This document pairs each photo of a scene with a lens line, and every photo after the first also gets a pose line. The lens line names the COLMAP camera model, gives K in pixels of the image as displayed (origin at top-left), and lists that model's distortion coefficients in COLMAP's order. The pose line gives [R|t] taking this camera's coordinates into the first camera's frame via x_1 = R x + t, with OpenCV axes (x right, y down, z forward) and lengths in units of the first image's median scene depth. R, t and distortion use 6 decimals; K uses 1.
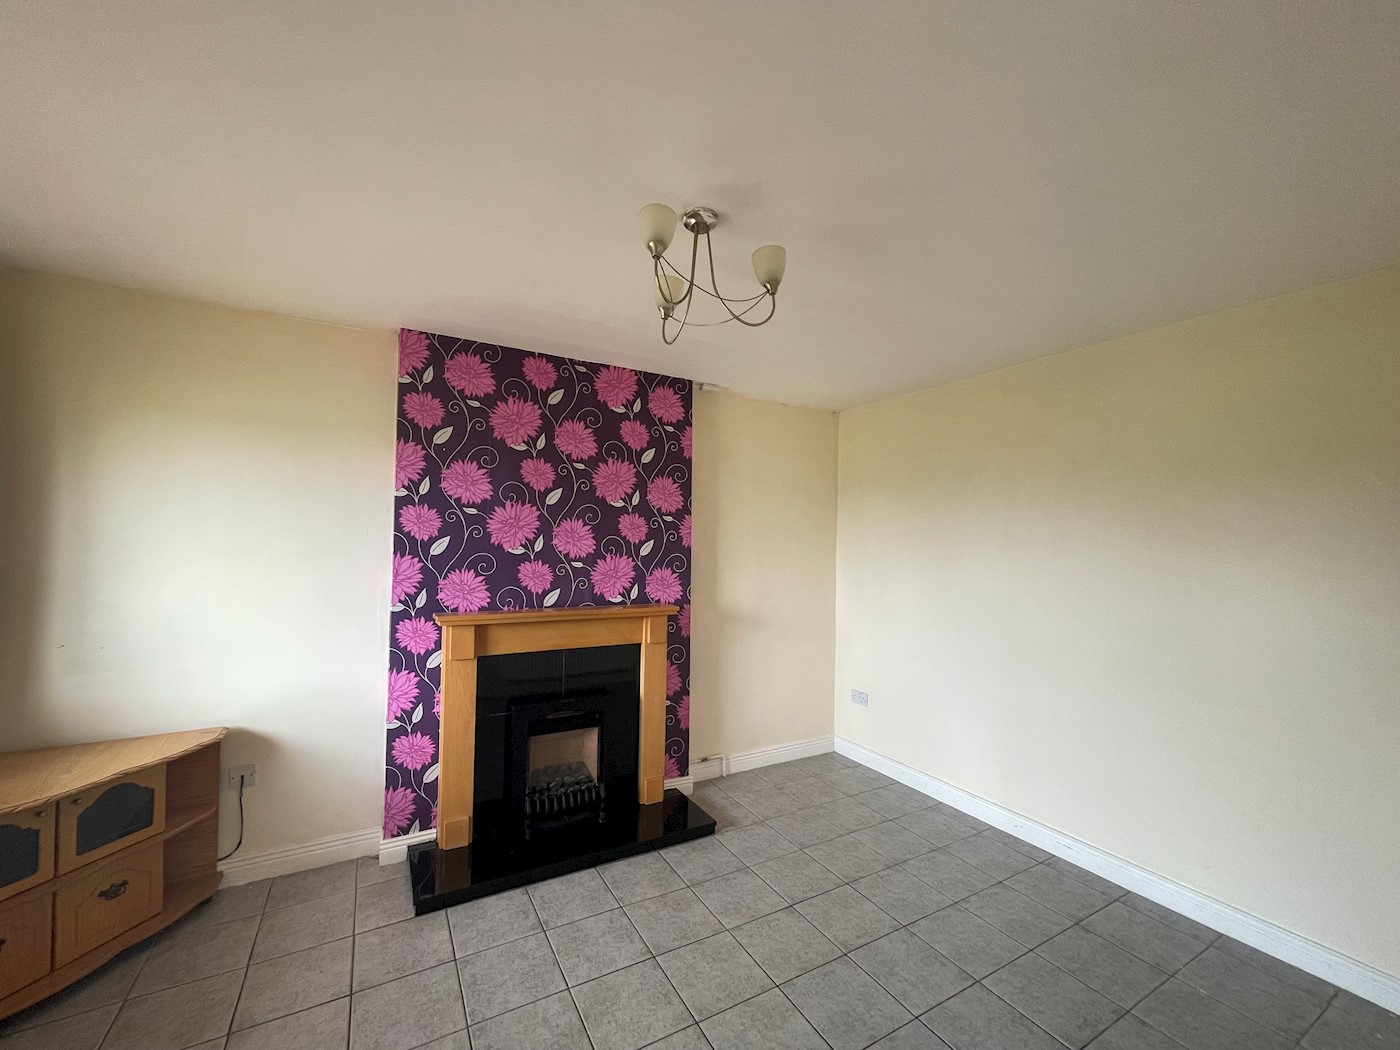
lens RADIAL K [[564.6, 0, 704.3], [0, 564.6, 526.3], [0, 0, 1]] dist [-0.006155, 0.001415]
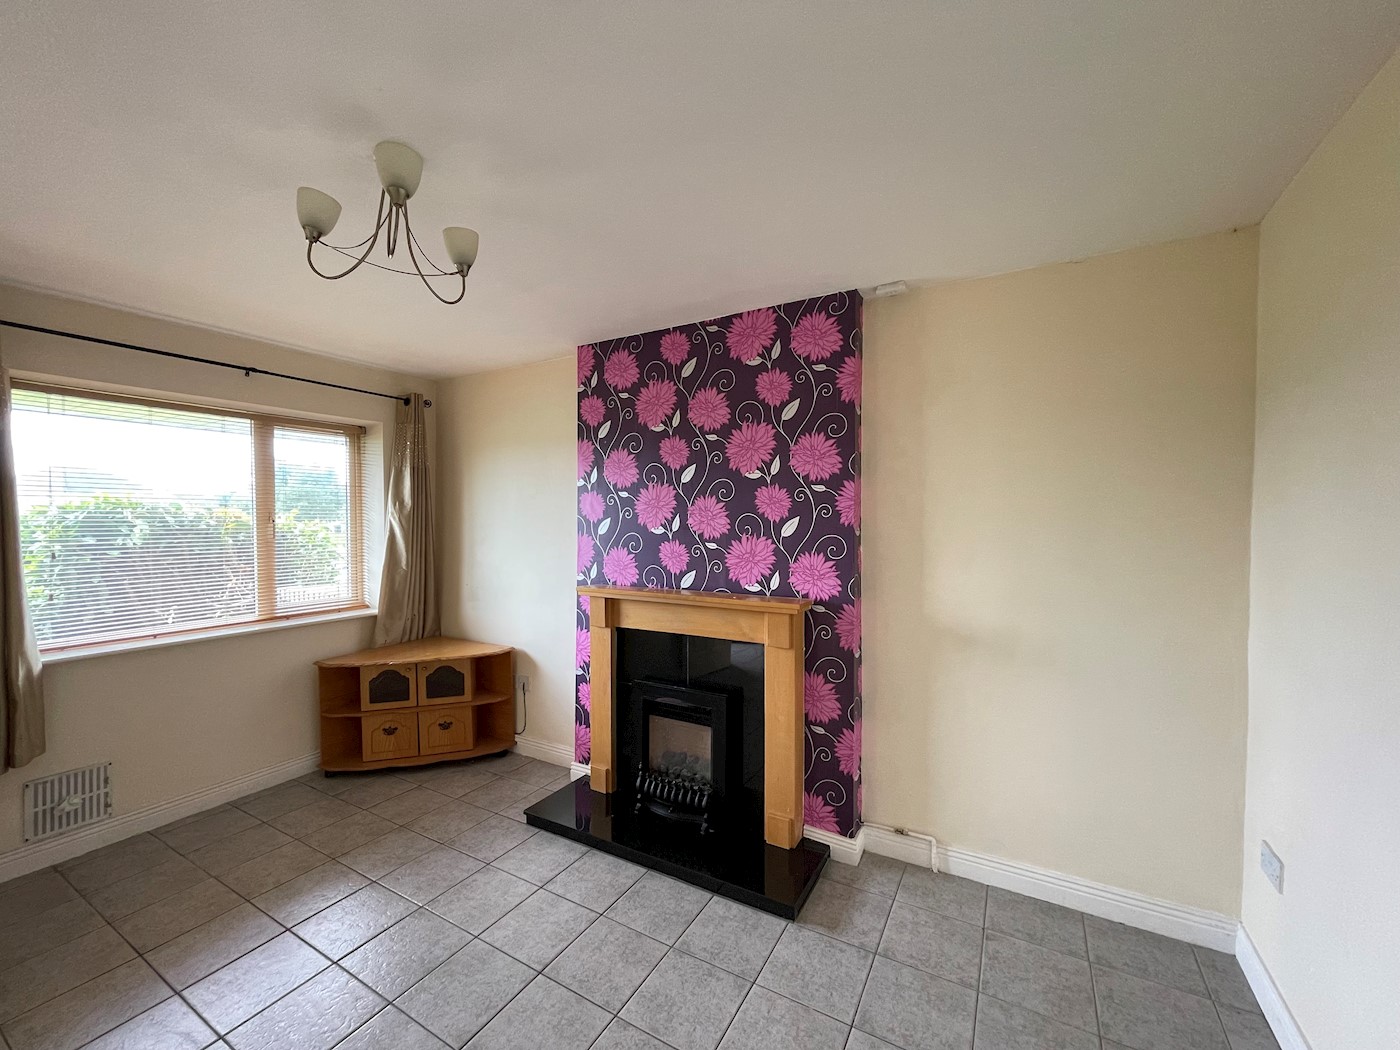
lens RADIAL K [[564.6, 0, 702.2], [0, 564.6, 530.4], [0, 0, 1]] dist [-0.006155, 0.001415]
pose [[0.505758, -0.006076, -0.862654, 0.552205], [0.034625, 0.999312, 0.013261, 0.030008], [0.861980, -0.036577, 0.505620, 0.524427]]
